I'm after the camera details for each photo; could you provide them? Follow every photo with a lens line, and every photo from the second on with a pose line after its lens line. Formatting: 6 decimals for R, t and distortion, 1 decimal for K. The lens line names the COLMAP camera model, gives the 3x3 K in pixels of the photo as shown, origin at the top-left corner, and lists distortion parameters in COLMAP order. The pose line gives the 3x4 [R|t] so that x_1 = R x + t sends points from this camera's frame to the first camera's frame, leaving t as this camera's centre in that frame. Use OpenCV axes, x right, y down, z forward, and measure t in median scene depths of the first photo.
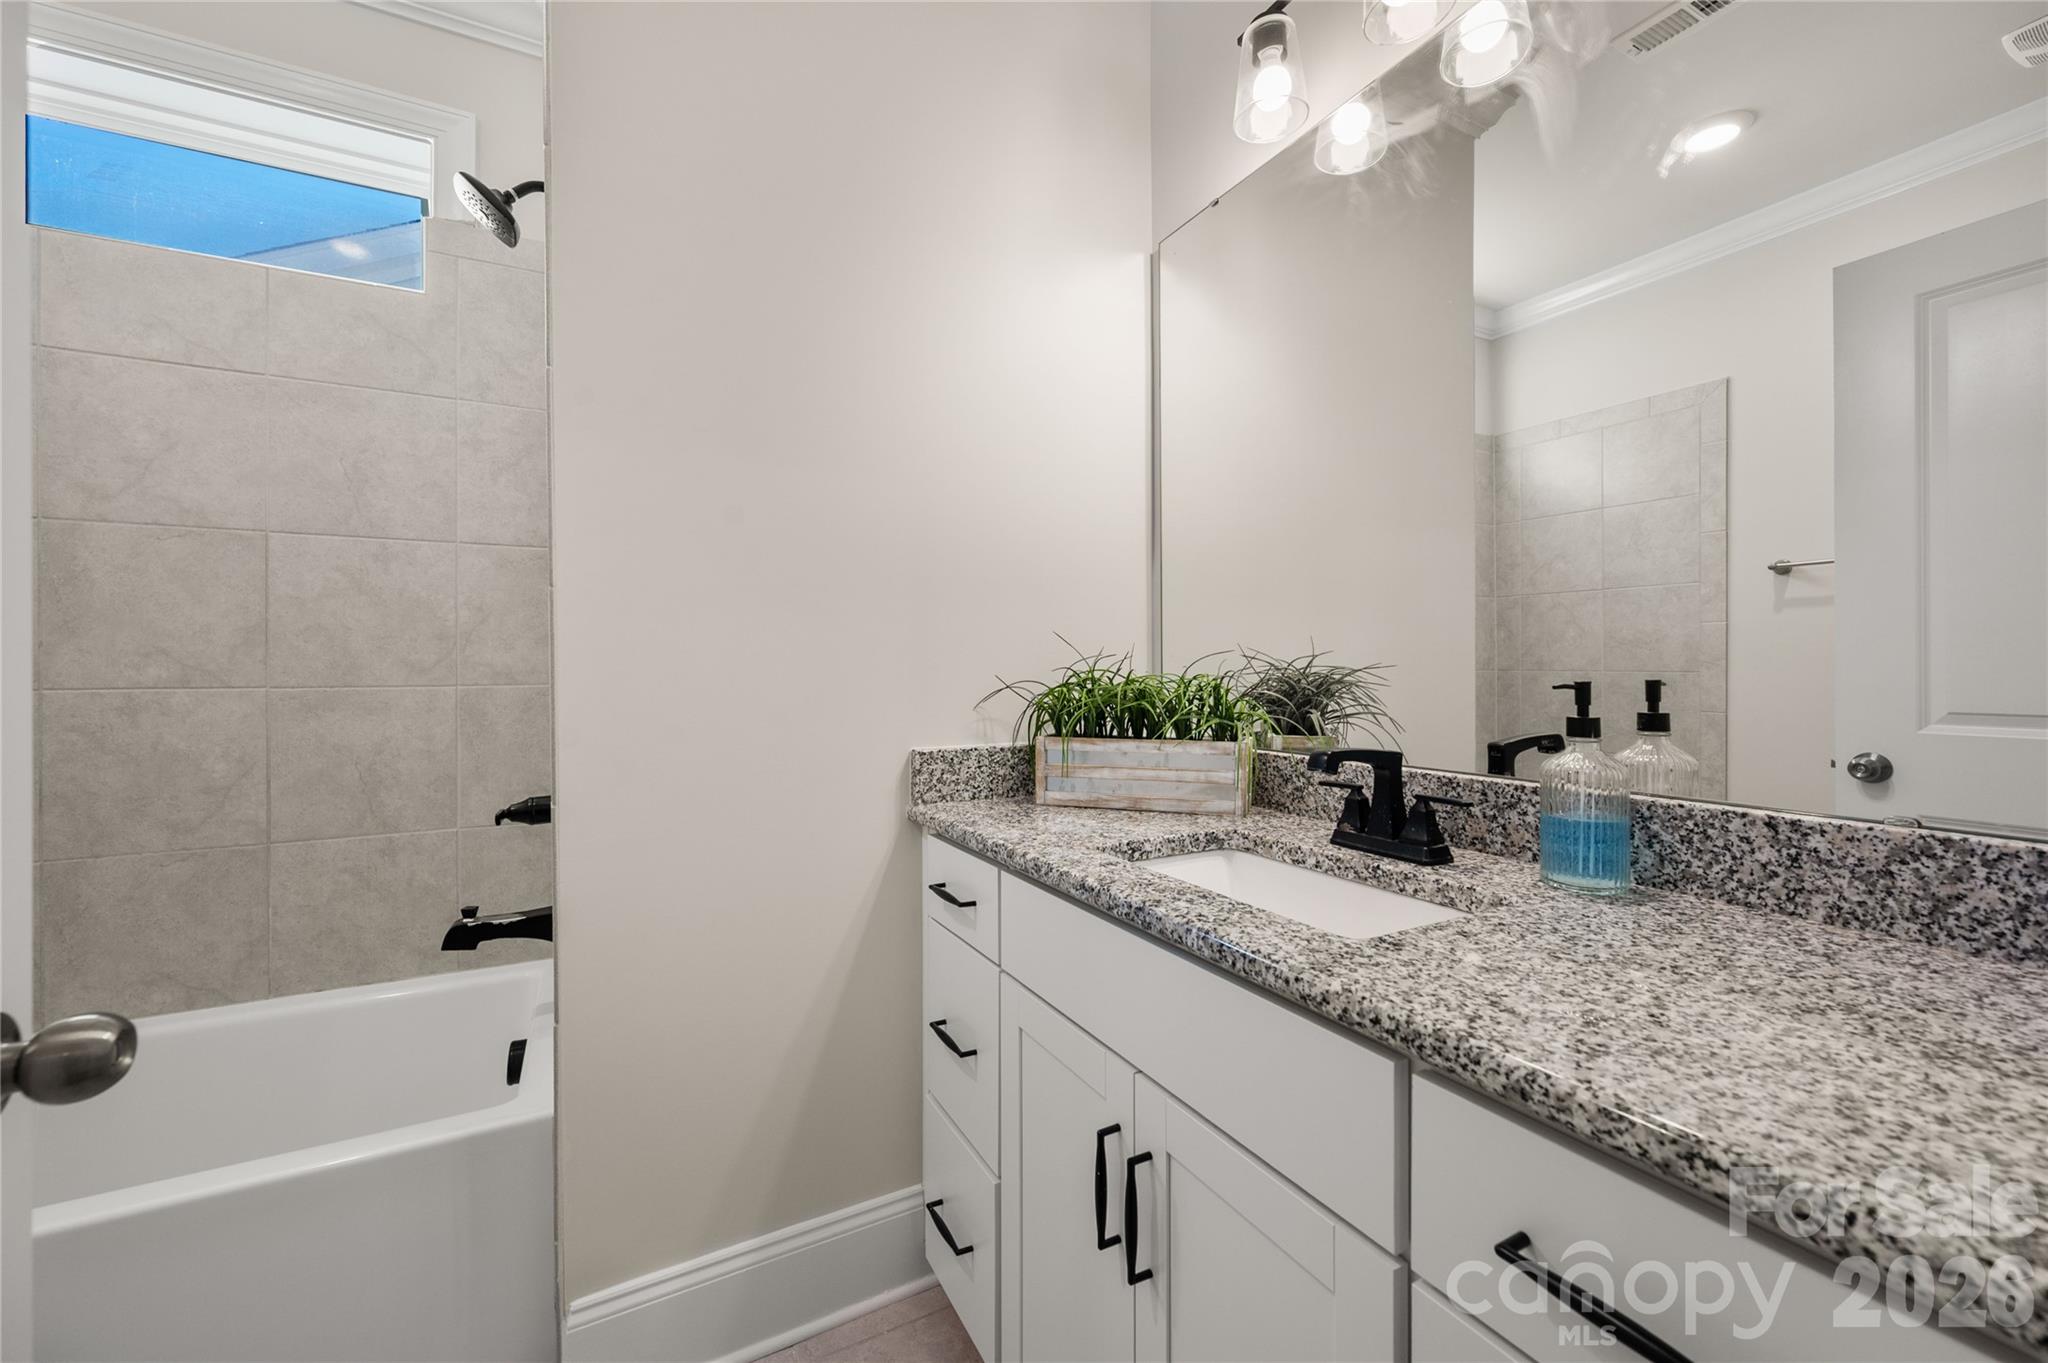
lens RADIAL K [[798.1, 0, 1024.0], [0, 798.1, 681.5], [0, 0, 1]] dist [-0.001902, -0.000164]
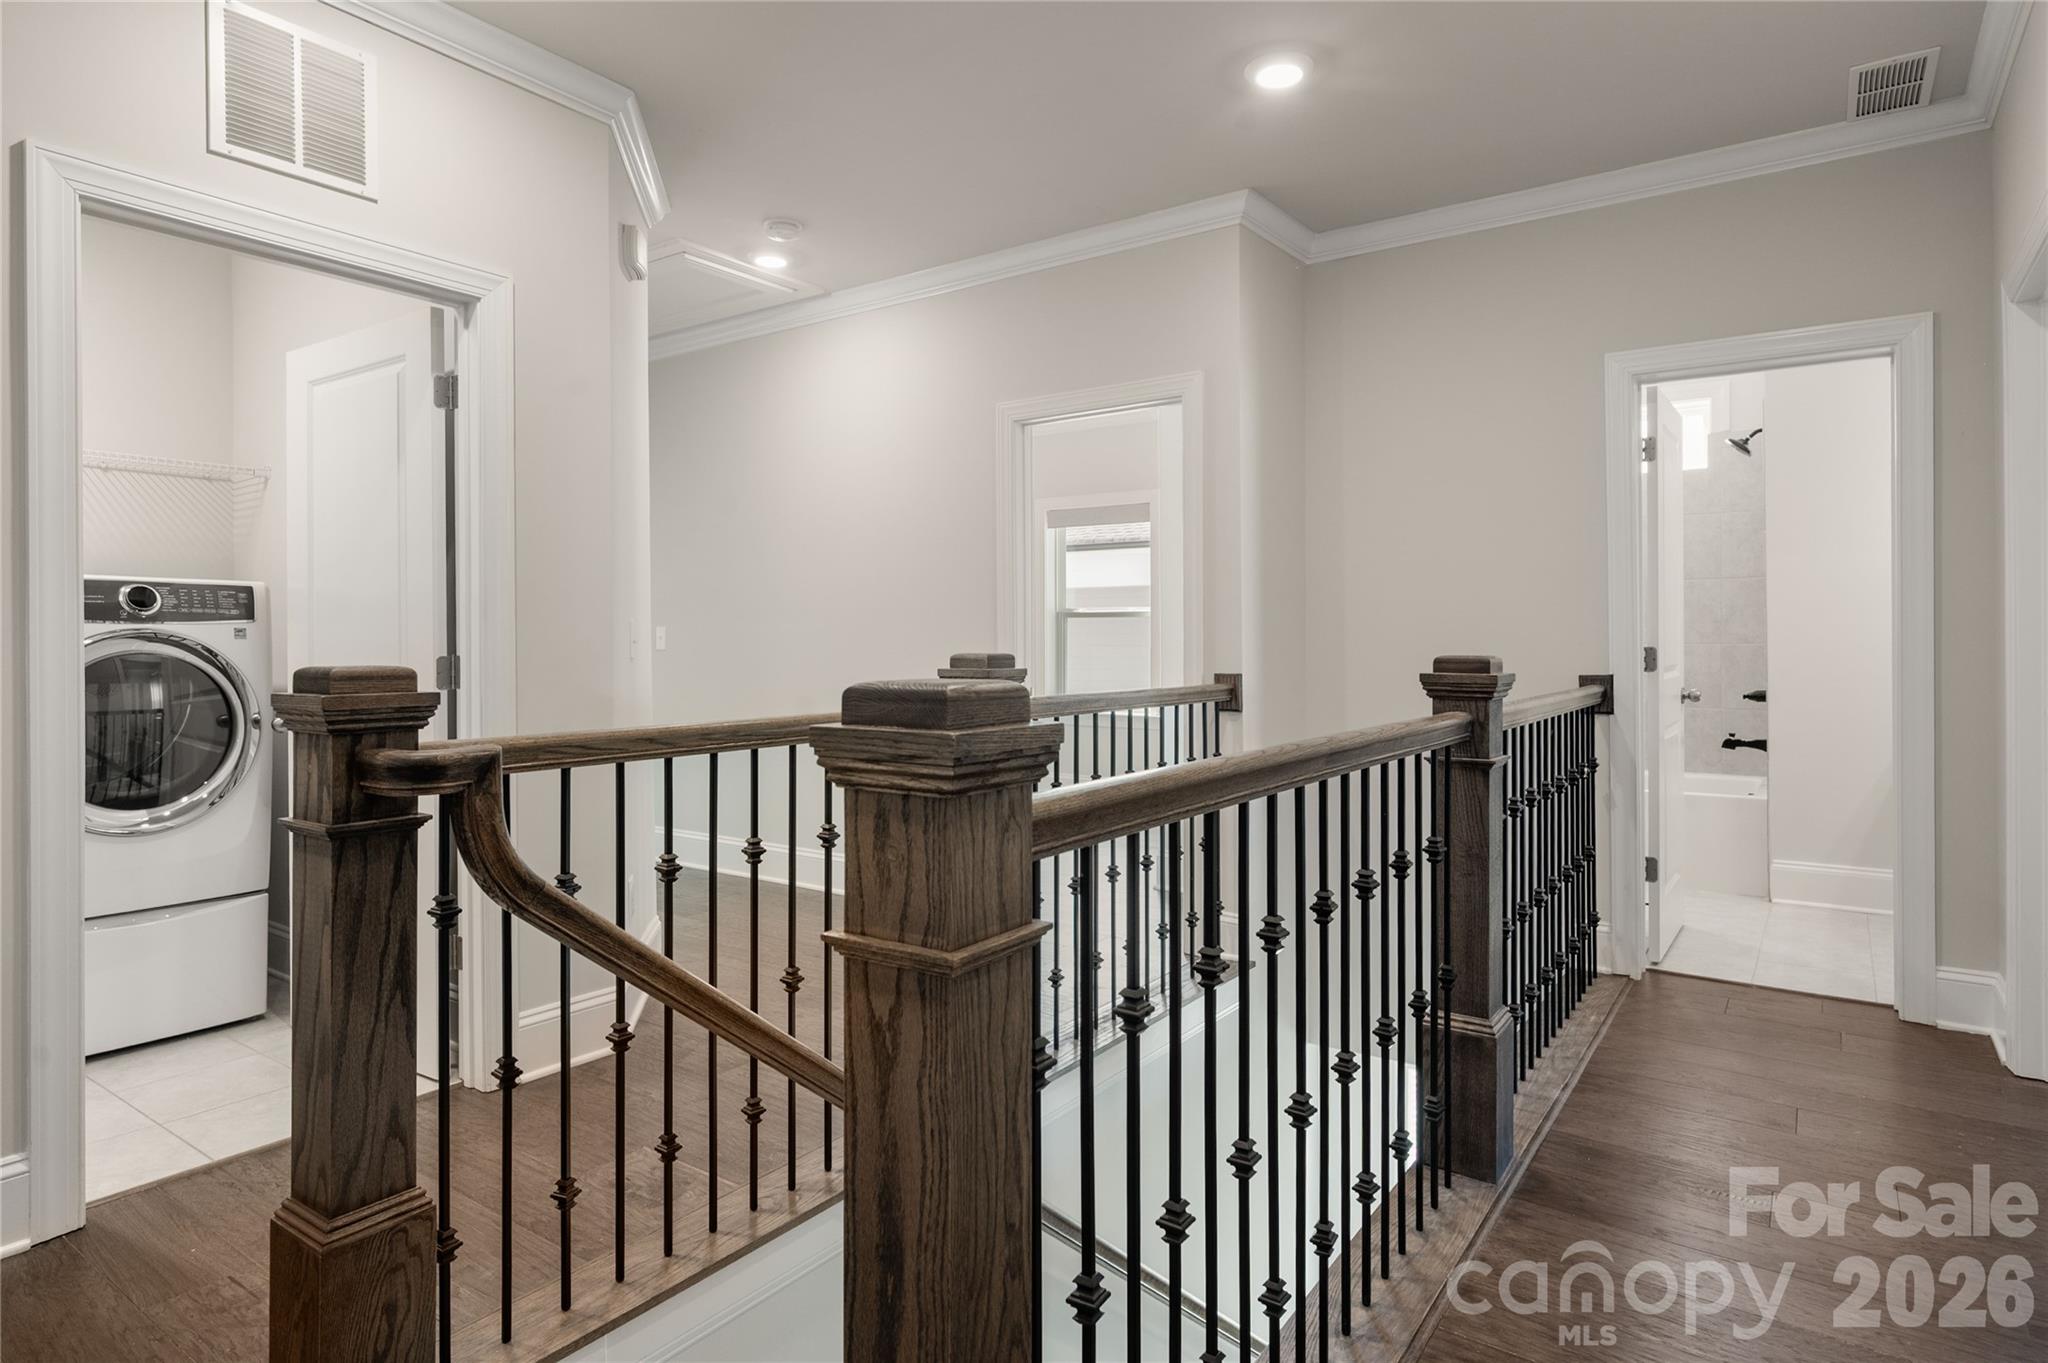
lens RADIAL K [[1122.3, 0, 1024.3], [0, 1122.3, 639.3], [0, 0, 1]] dist [-0.003003, -0.001742]
pose [[0.439496, -0.002989, -0.898240, 1.431059], [0.004338, 0.999990, -0.001205, -0.014003], [0.898234, -0.003367, 0.439504, -2.444619]]
